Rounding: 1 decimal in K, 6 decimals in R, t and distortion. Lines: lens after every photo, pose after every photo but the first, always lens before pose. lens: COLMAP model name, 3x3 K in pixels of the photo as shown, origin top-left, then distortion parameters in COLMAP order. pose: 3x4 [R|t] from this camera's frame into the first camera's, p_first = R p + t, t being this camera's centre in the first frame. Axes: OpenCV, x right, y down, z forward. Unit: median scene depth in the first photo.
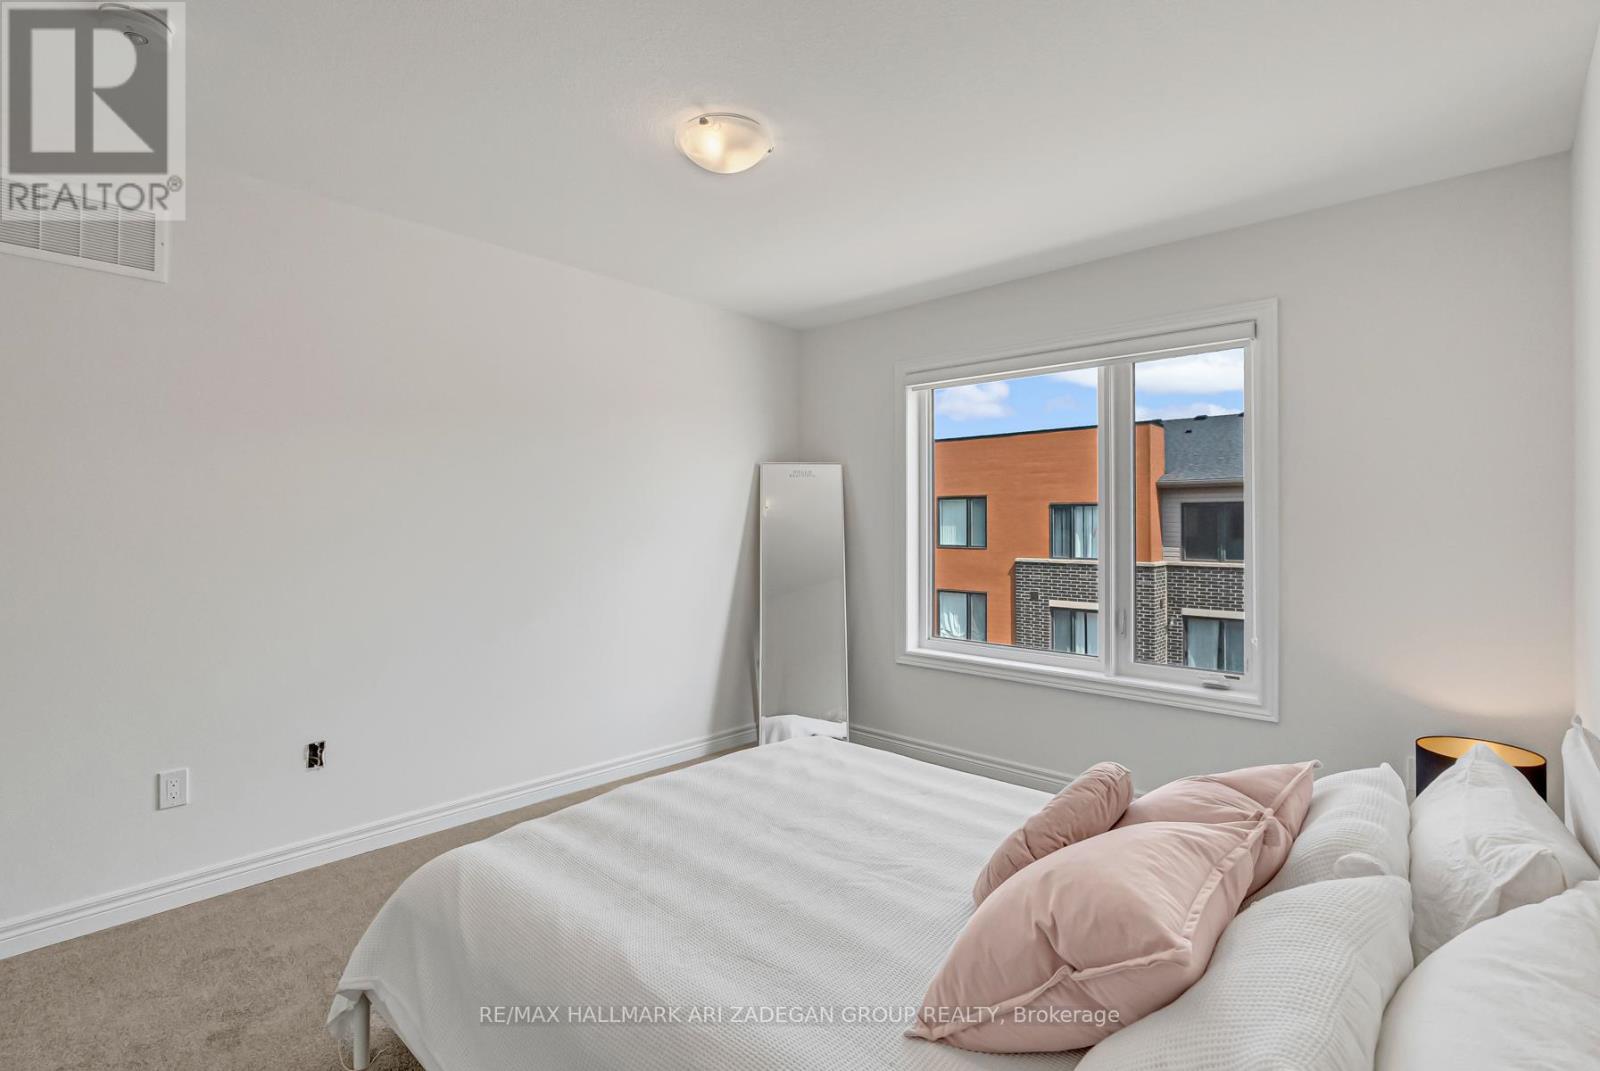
lens RADIAL K [[749.4, 0, 805.4], [0, 749.4, 519.8], [0, 0, 1]] dist [-0.011980, 0.000729]
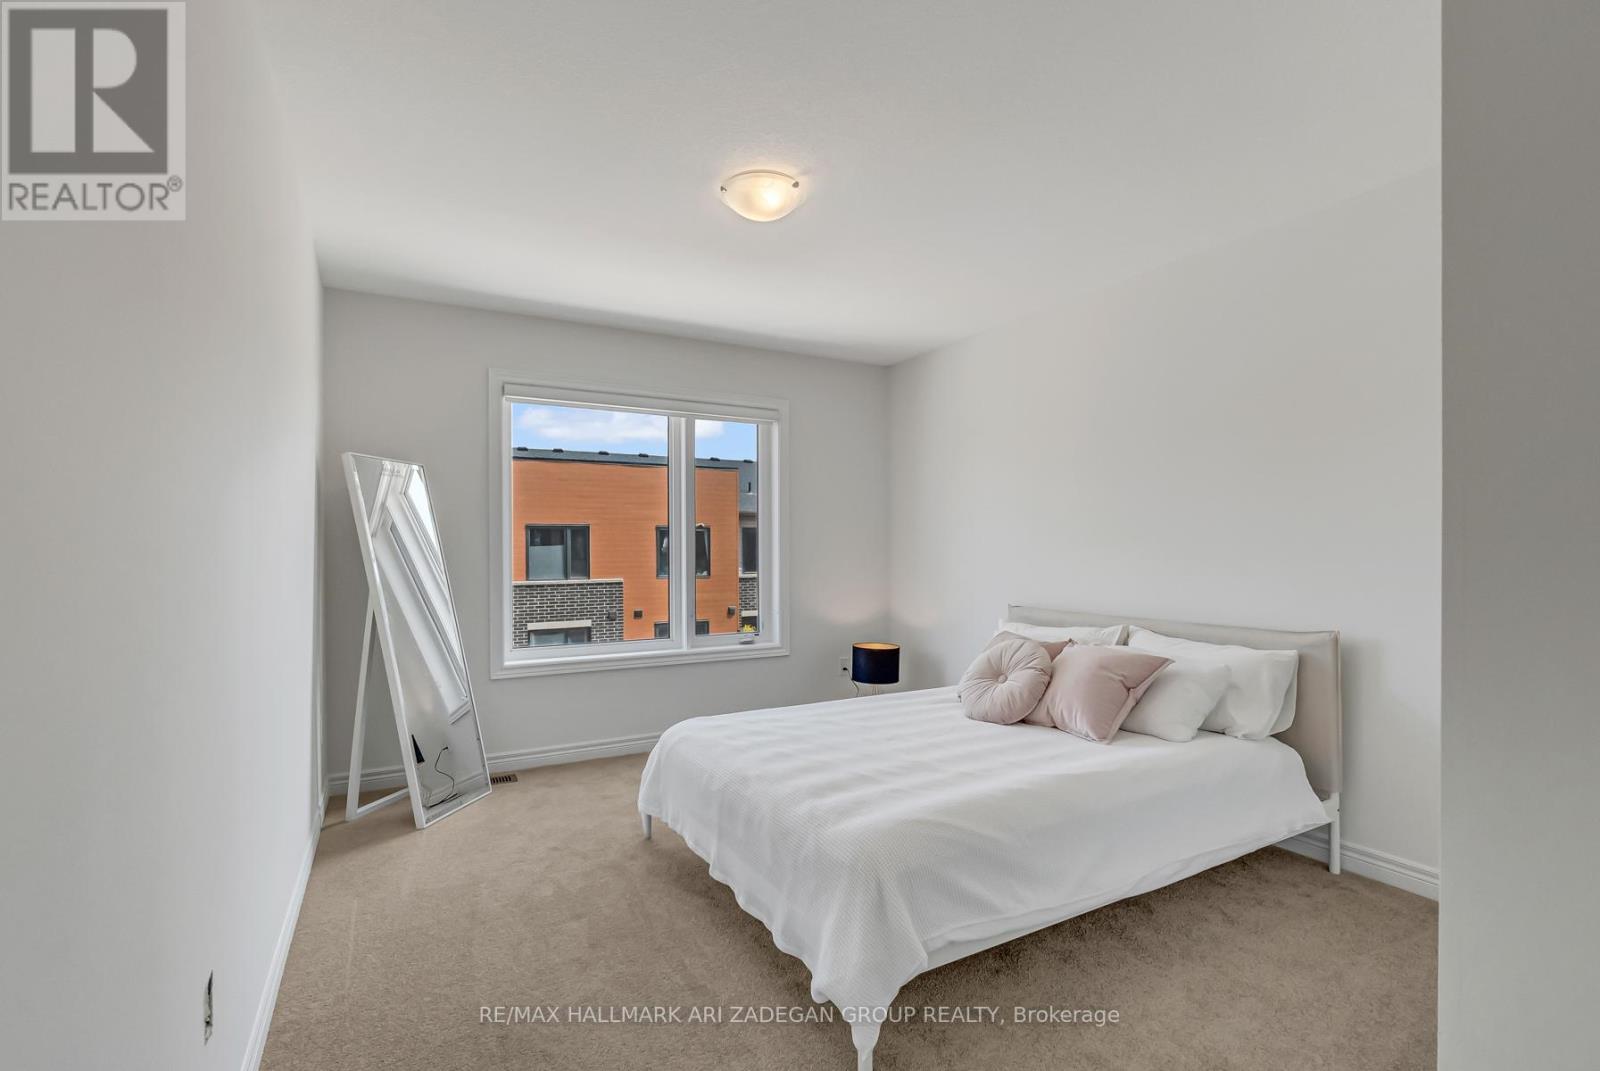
lens RADIAL K [[735.3, 0, 806.0], [0, 735.3, 524.3], [0, 0, 1]] dist [-0.003423, -0.000434]
pose [[0.313381, 0.024730, 0.949305, -0.838377], [-0.001536, 0.999673, -0.025535, 0.021571], [-0.949626, 0.006544, 0.313316, 0.417580]]
